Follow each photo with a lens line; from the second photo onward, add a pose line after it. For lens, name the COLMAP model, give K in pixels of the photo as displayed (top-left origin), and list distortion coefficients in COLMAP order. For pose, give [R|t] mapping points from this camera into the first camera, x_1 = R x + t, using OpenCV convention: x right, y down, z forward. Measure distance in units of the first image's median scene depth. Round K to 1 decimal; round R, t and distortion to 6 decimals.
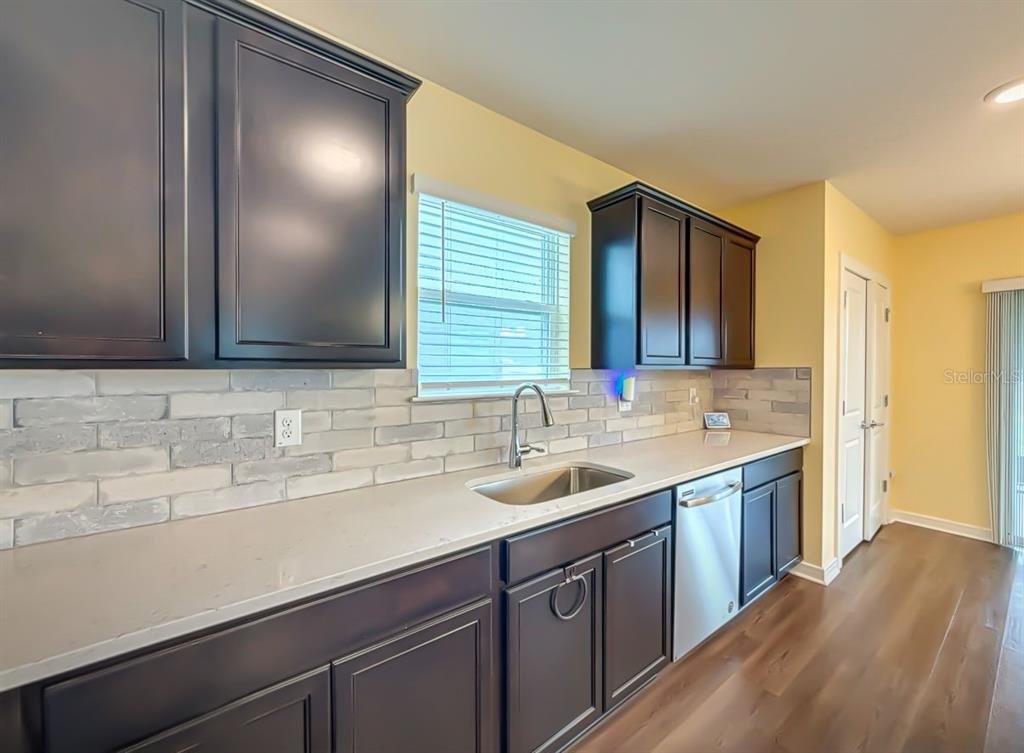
lens RADIAL K [[407.6, 0, 514.2], [0, 407.6, 372.8], [0, 0, 1]] dist [0.001771, 0.000148]
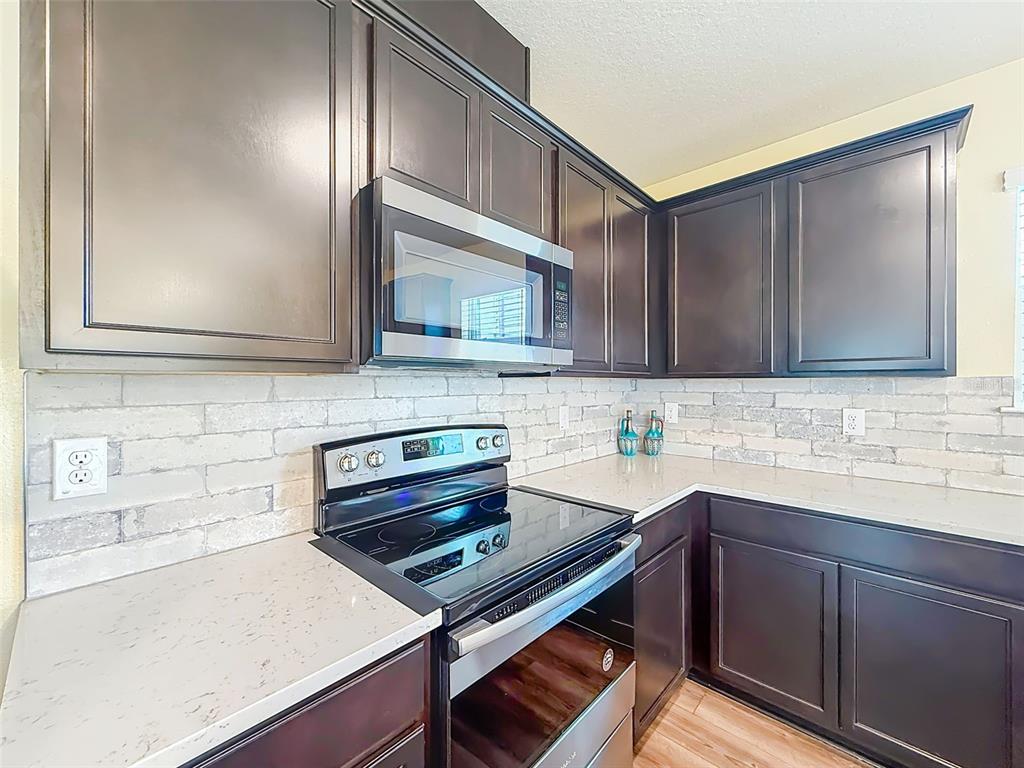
lens RADIAL K [[409.9, 0, 512.0], [0, 409.9, 384.0], [0, 0, 1]] dist [-0.000804, 0.000227]
pose [[0.164910, 0.008379, -0.986273, 0.485893], [-0.003084, 0.999963, 0.007979, 0.002150], [0.986304, 0.001726, 0.164929, -0.274089]]
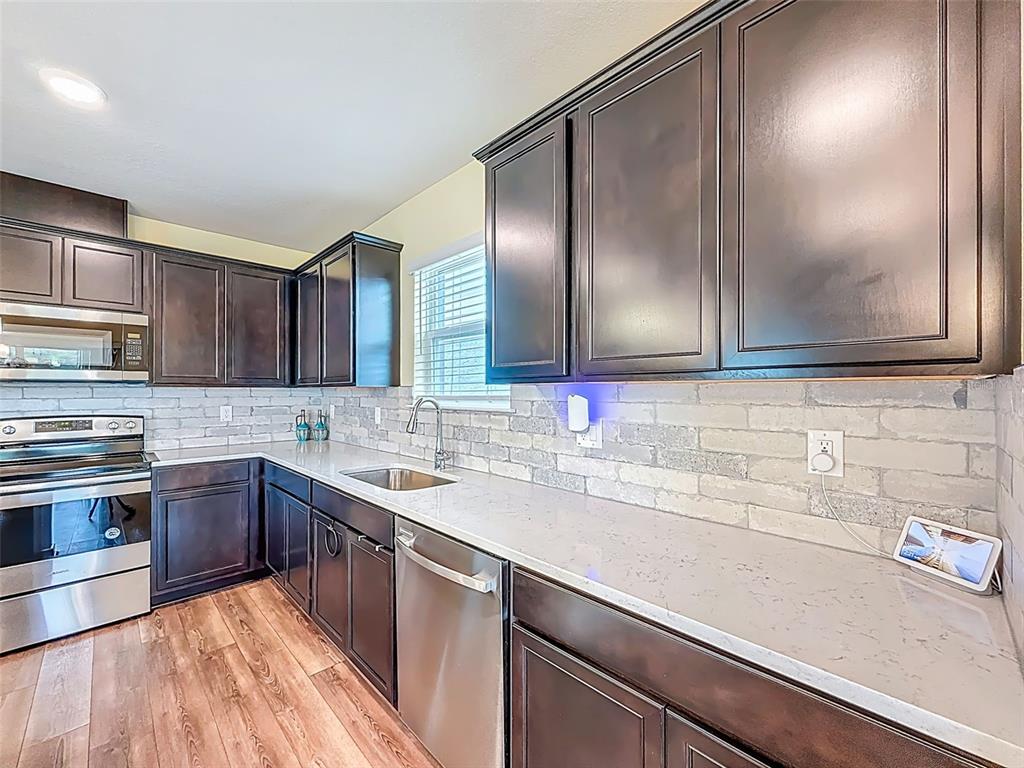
lens RADIAL K [[414.4, 0, 510.9], [0, 414.4, 390.9], [0, 0, 1]] dist [0.001830, 0.000099]
pose [[0.119128, 0.001862, -0.992877, 1.358732], [-0.002519, 0.999996, 0.001573, 0.002633], [0.992876, 0.002314, 0.119132, 1.174673]]
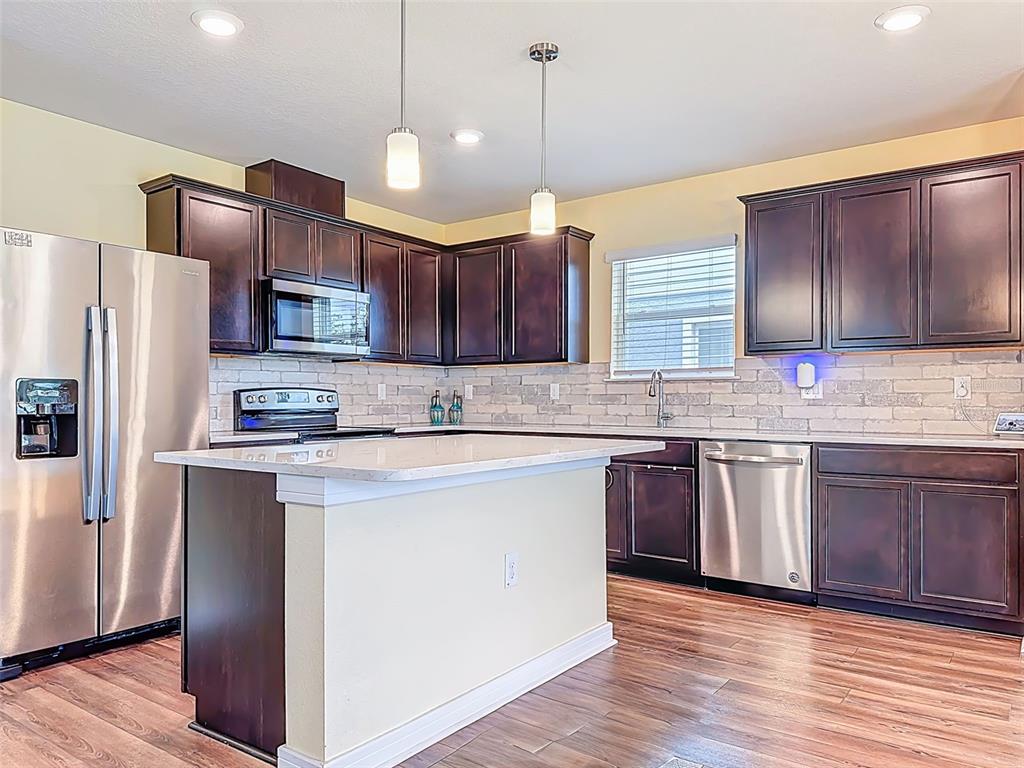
lens RADIAL K [[724.9, 0, 512.4], [0, 724.9, 399.2], [0, 0, 1]] dist [0.109736, -0.132777]
pose [[0.289335, 0.005484, -0.957212, 2.599423], [-0.003188, 0.999984, 0.004766, 0.131384], [0.957223, 0.001672, 0.289348, -0.297648]]
